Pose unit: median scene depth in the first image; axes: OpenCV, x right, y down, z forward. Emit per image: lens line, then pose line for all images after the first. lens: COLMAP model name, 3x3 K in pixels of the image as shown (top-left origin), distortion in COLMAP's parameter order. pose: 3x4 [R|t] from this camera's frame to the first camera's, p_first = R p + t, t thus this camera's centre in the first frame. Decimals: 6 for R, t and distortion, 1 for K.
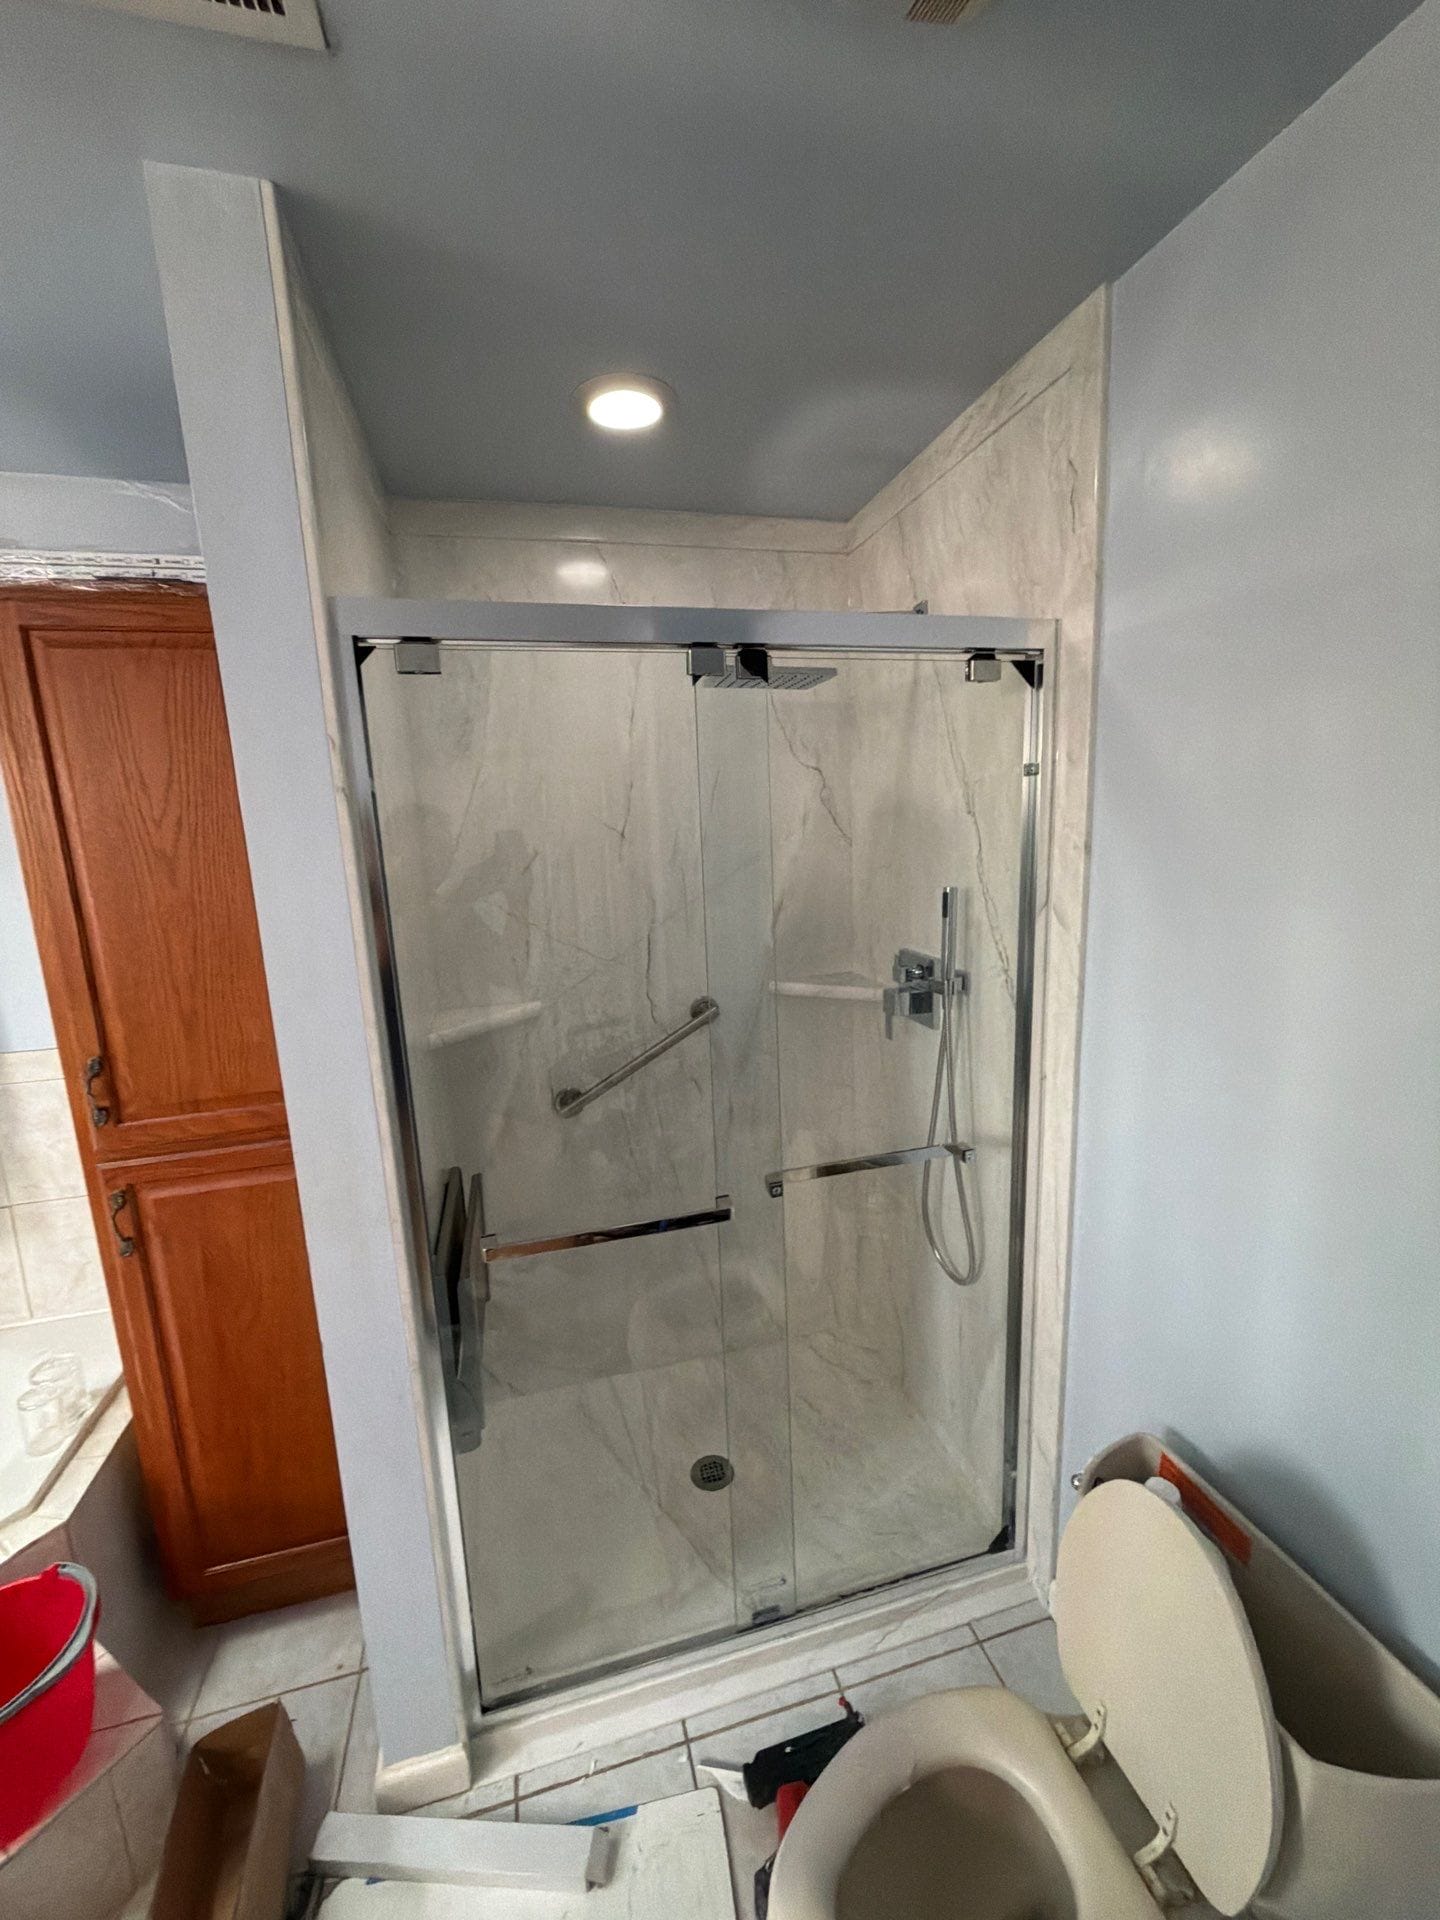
lens RADIAL K [[768.9, 0, 725.6], [0, 768.9, 954.9], [0, 0, 1]] dist [-0.000805, -0.001343]
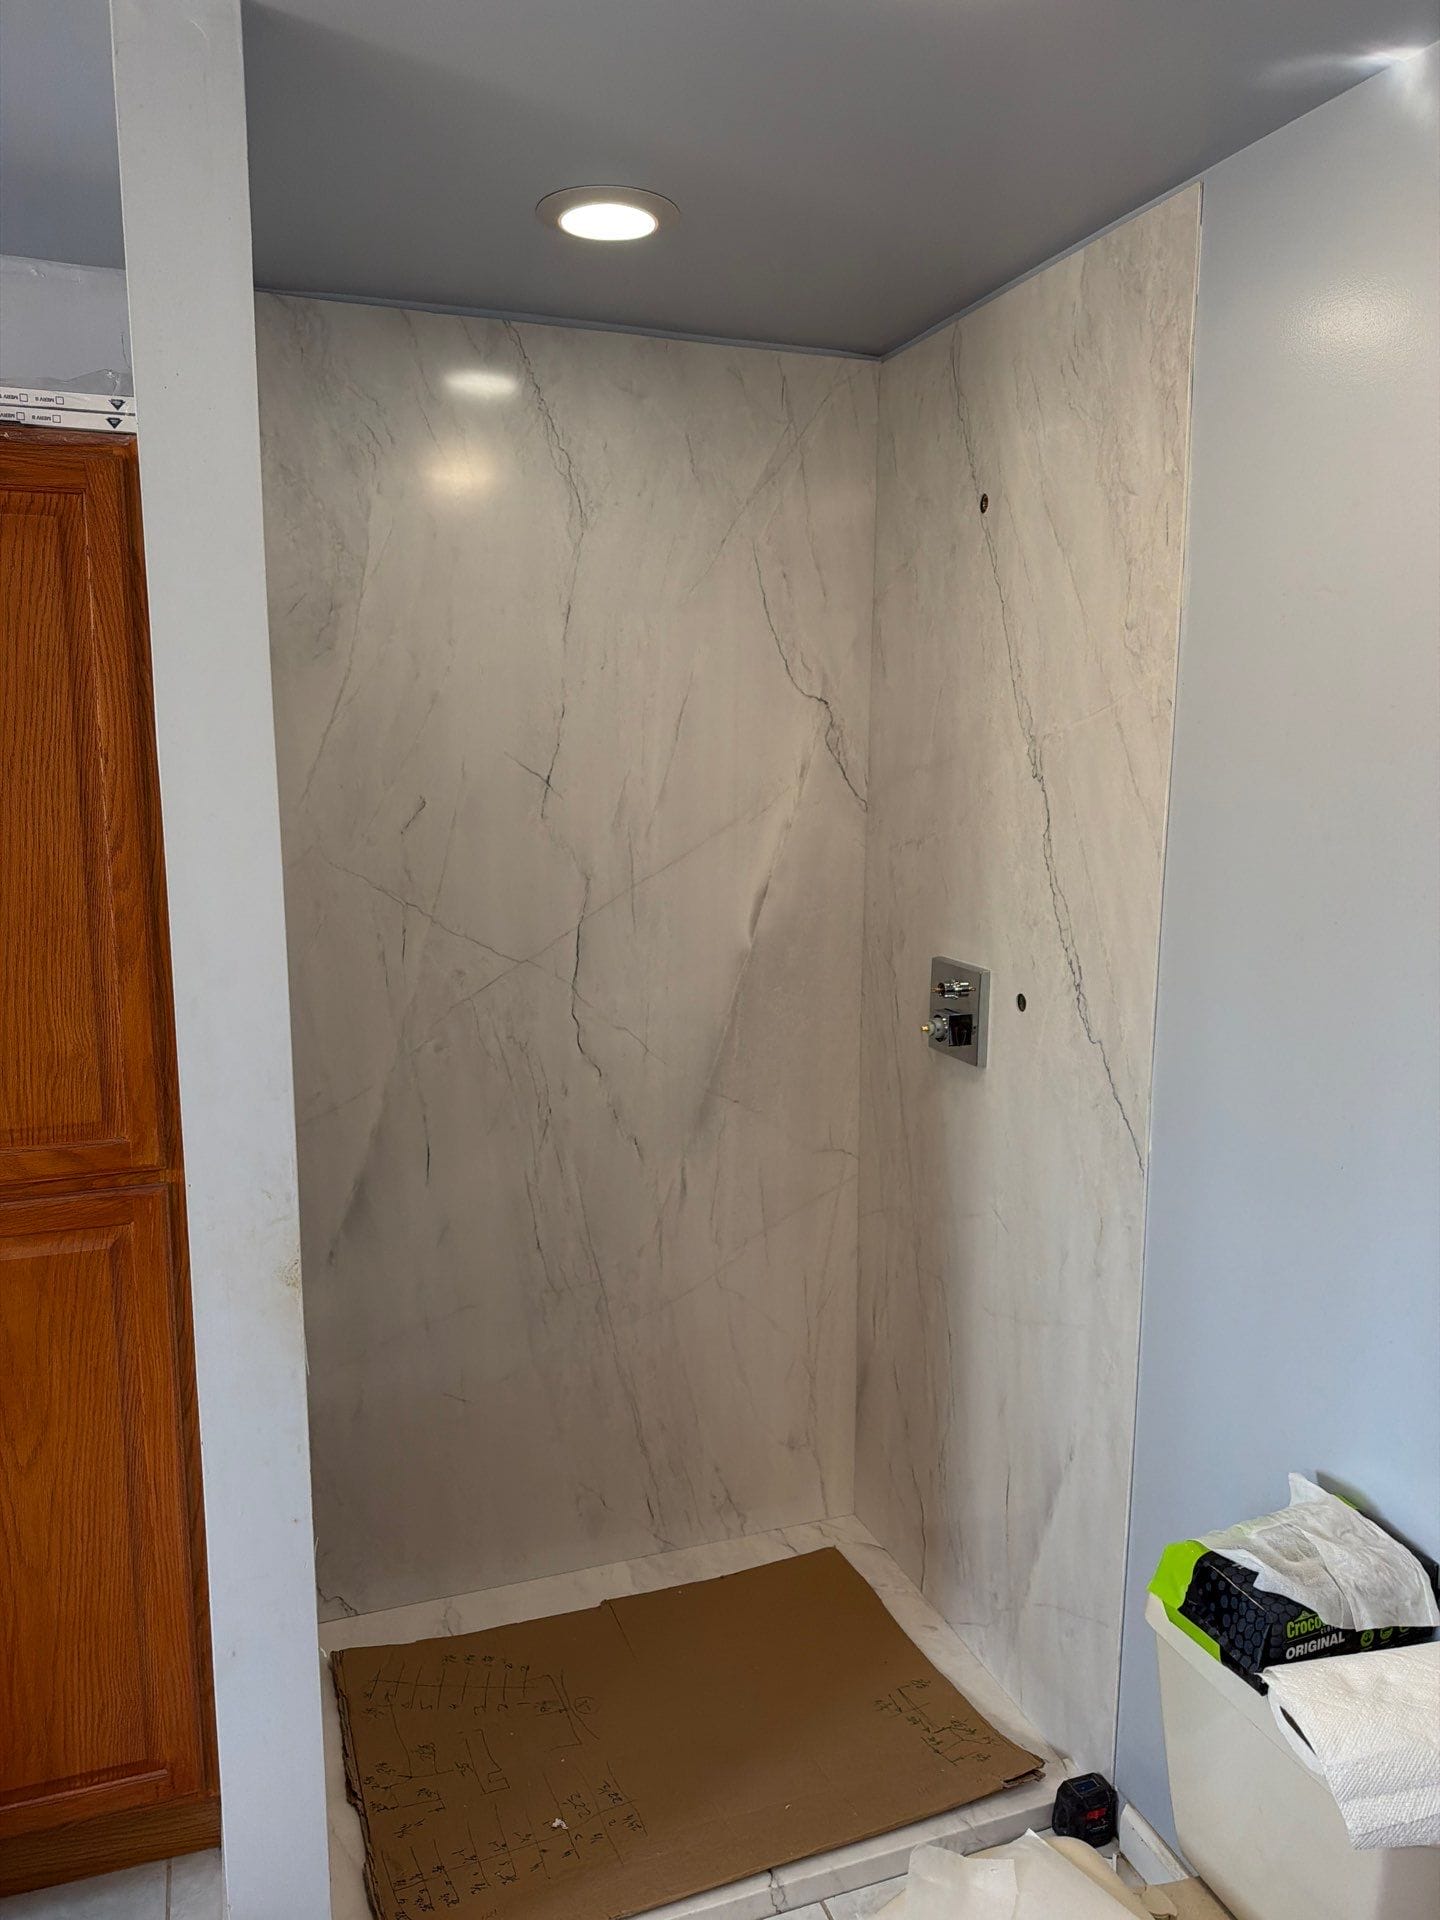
lens RADIAL K [[1347.0, 0, 731.1], [0, 1347.0, 957.6], [0, 0, 1]] dist [0.078895, -0.007216]
pose [[0.994313, 0.030021, 0.102182, -0.088926], [-0.028167, 0.999412, -0.019548, 0.021882], [-0.102709, 0.016558, 0.994574, -0.232231]]
